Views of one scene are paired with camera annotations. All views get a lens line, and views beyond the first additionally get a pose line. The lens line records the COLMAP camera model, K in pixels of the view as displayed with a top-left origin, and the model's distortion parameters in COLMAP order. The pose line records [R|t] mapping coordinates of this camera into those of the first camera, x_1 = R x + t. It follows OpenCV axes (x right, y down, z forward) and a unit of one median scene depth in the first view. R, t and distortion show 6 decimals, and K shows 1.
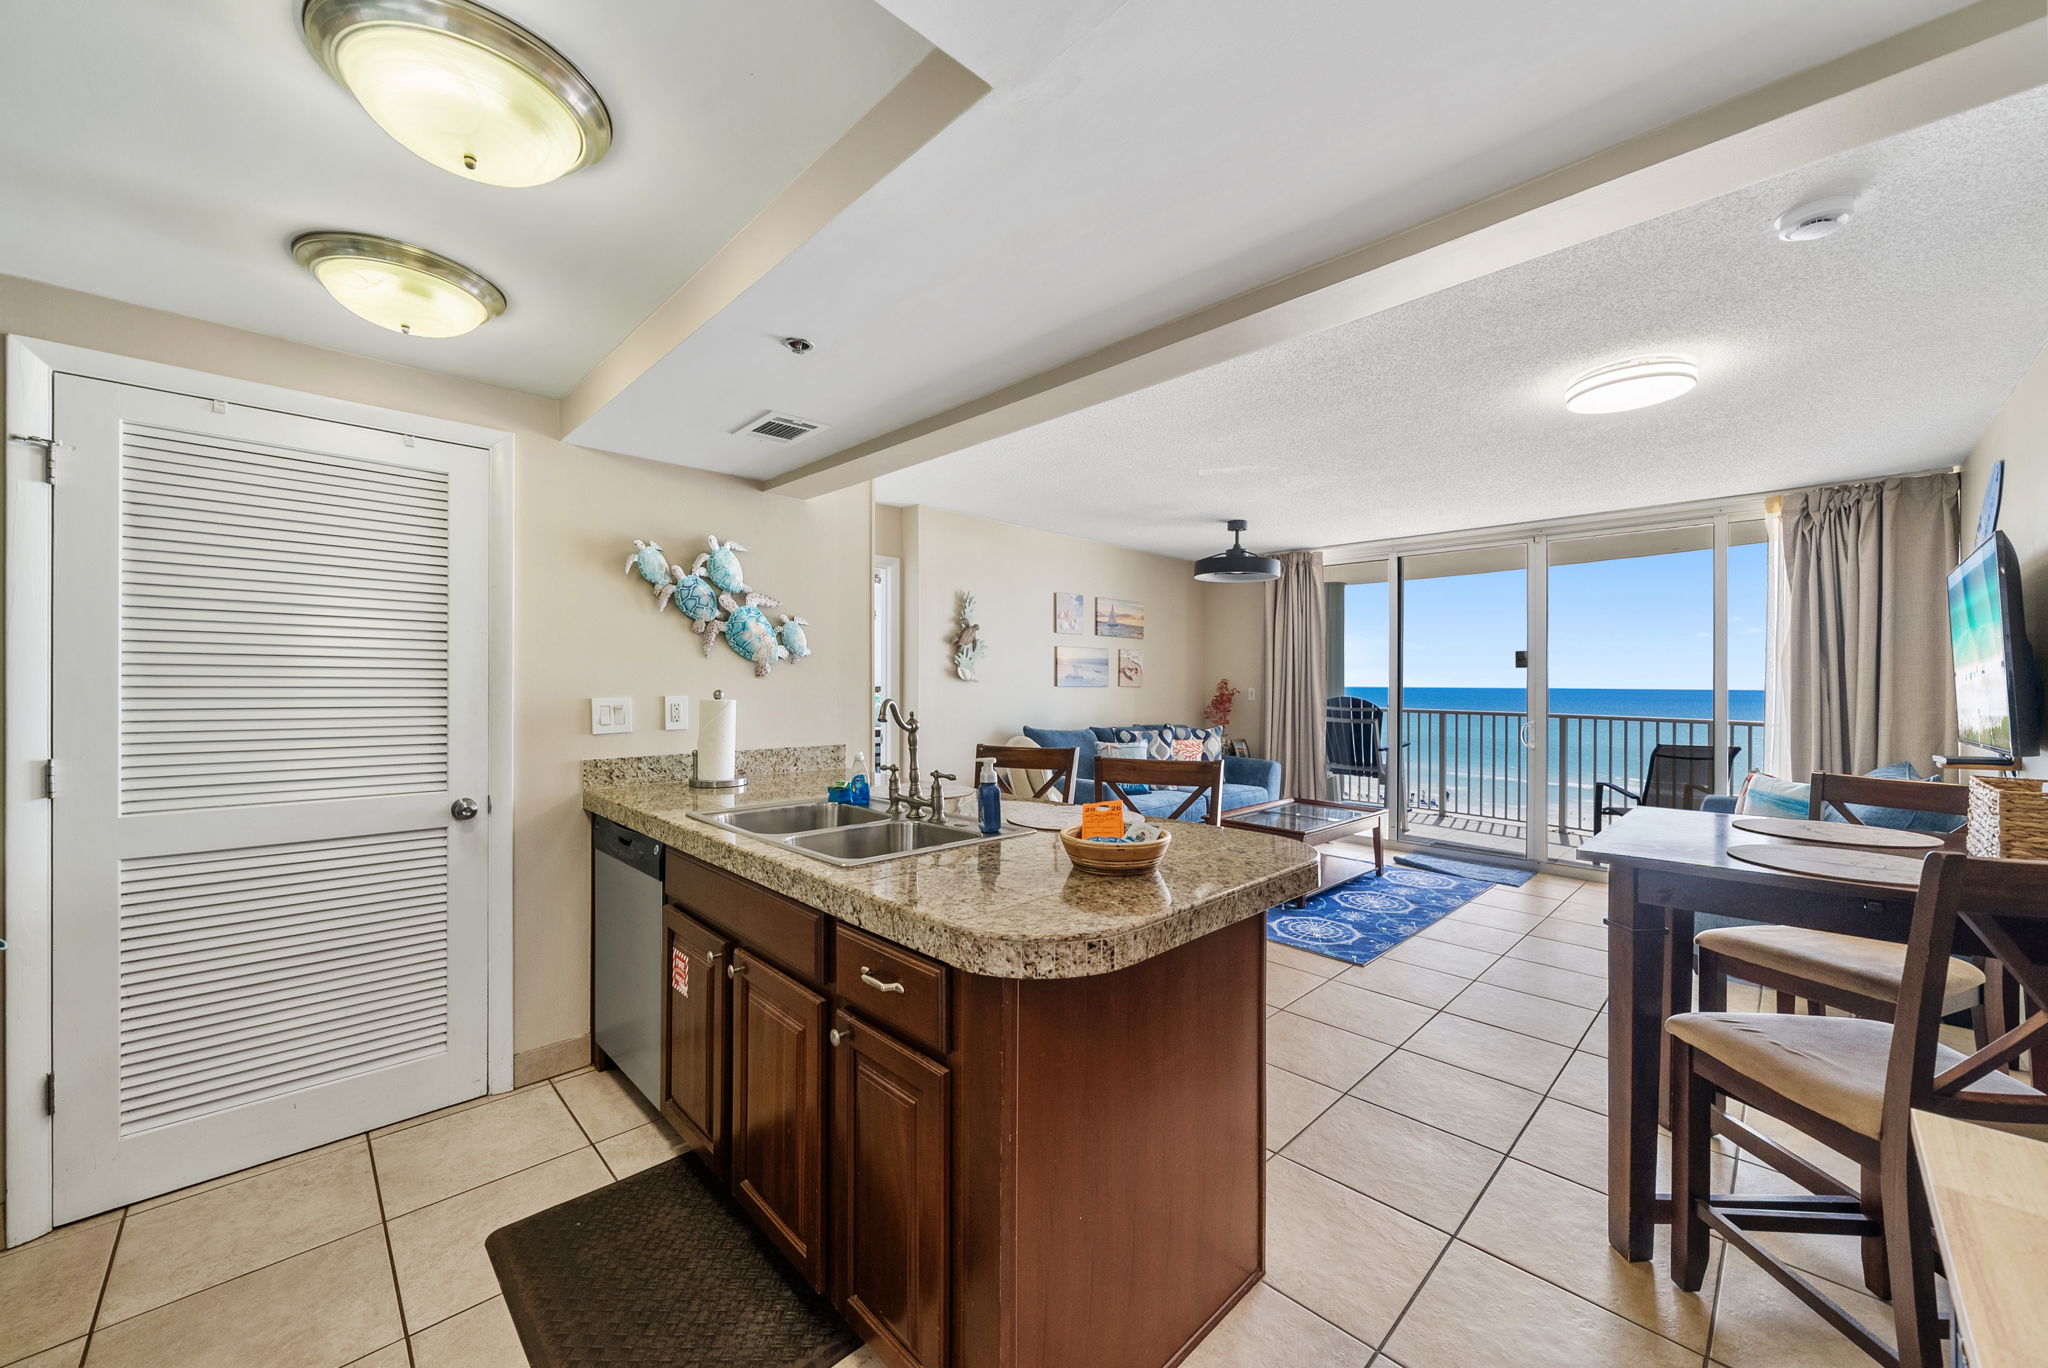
lens RADIAL K [[762.6, 0, 1032.8], [0, 762.6, 687.3], [0, 0, 1]] dist [-0.002174, -0.000103]
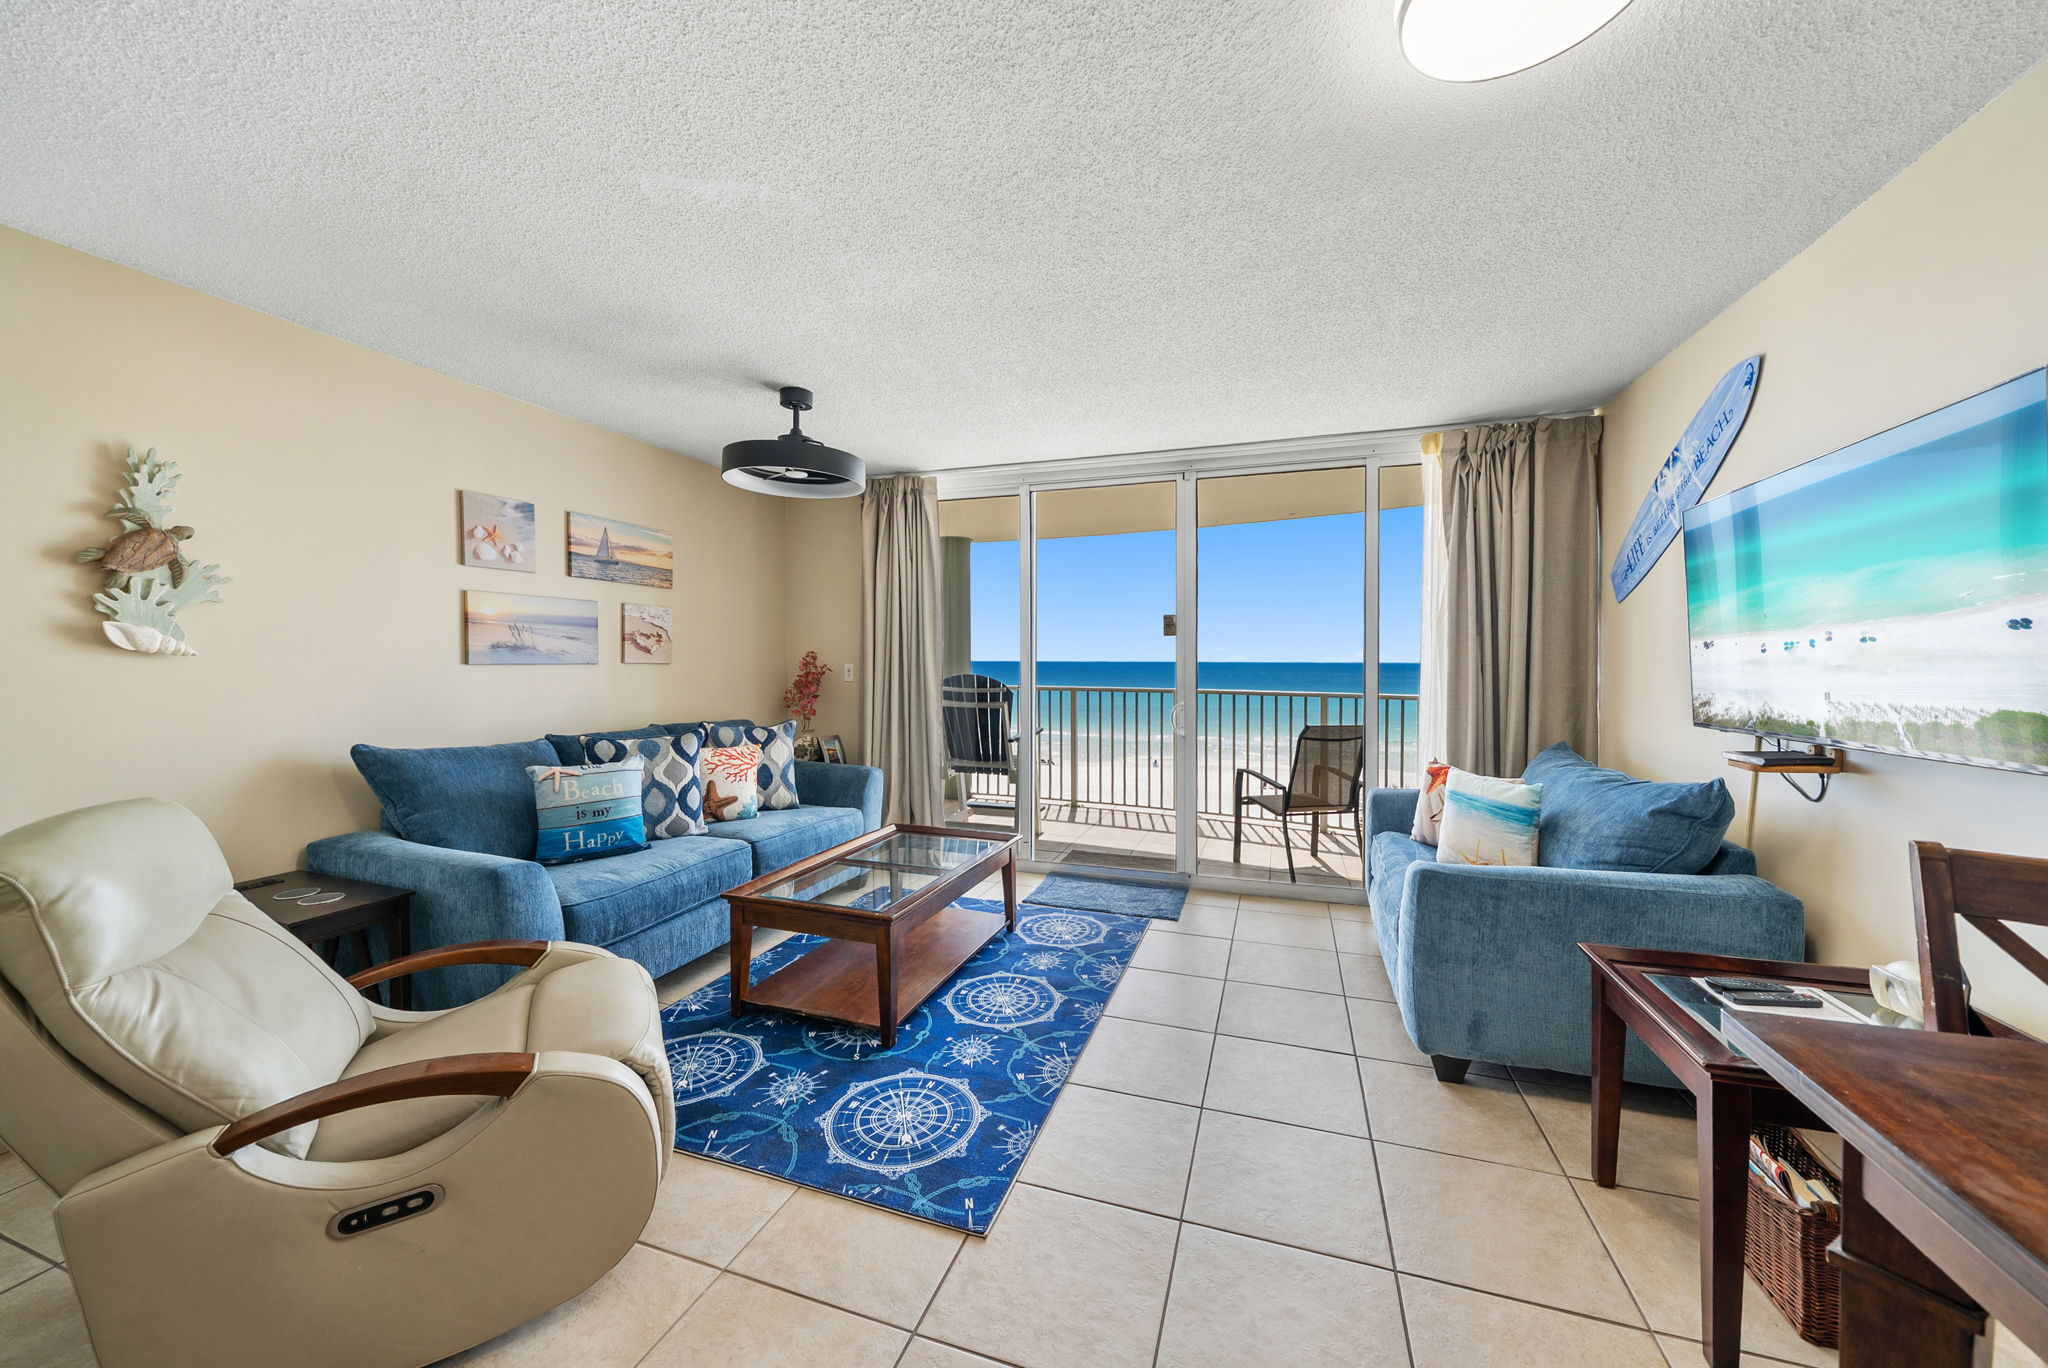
lens RADIAL K [[745.1, 0, 1033.9], [0, 745.1, 667.2], [0, 0, 1]] dist [0.000200, -0.000045]
pose [[0.895412, -0.010492, 0.445114, 0.161378], [0.007633, 0.999937, 0.008215, -0.000174], [-0.445172, -0.003958, 0.895436, 0.357049]]
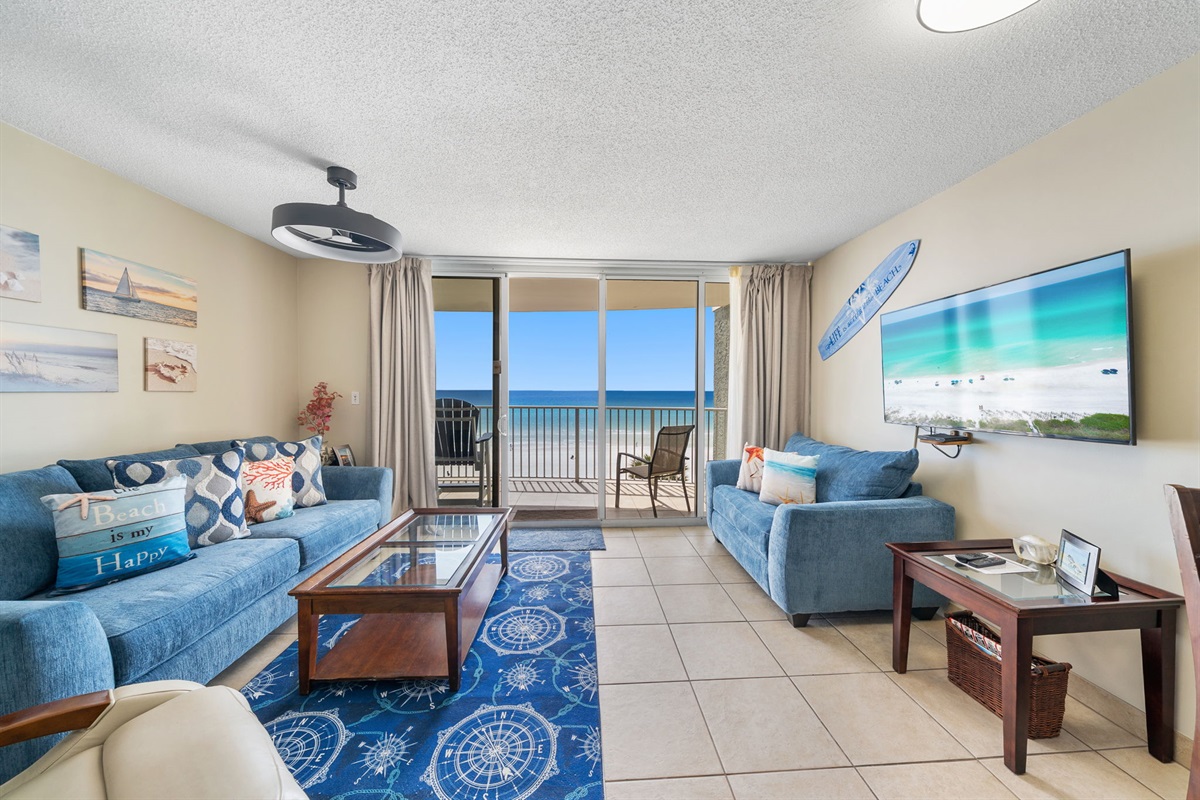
lens RADIAL K [[421.0, 0, 607.6], [0, 421.0, 395.2], [0, 0, 1]] dist [-0.002105, 0.000025]
pose [[0.660219, -0.016358, 0.750895, 0.117774], [0.006516, 0.999850, 0.016052, -0.000853], [-0.751045, -0.005704, 0.660227, 0.494158]]
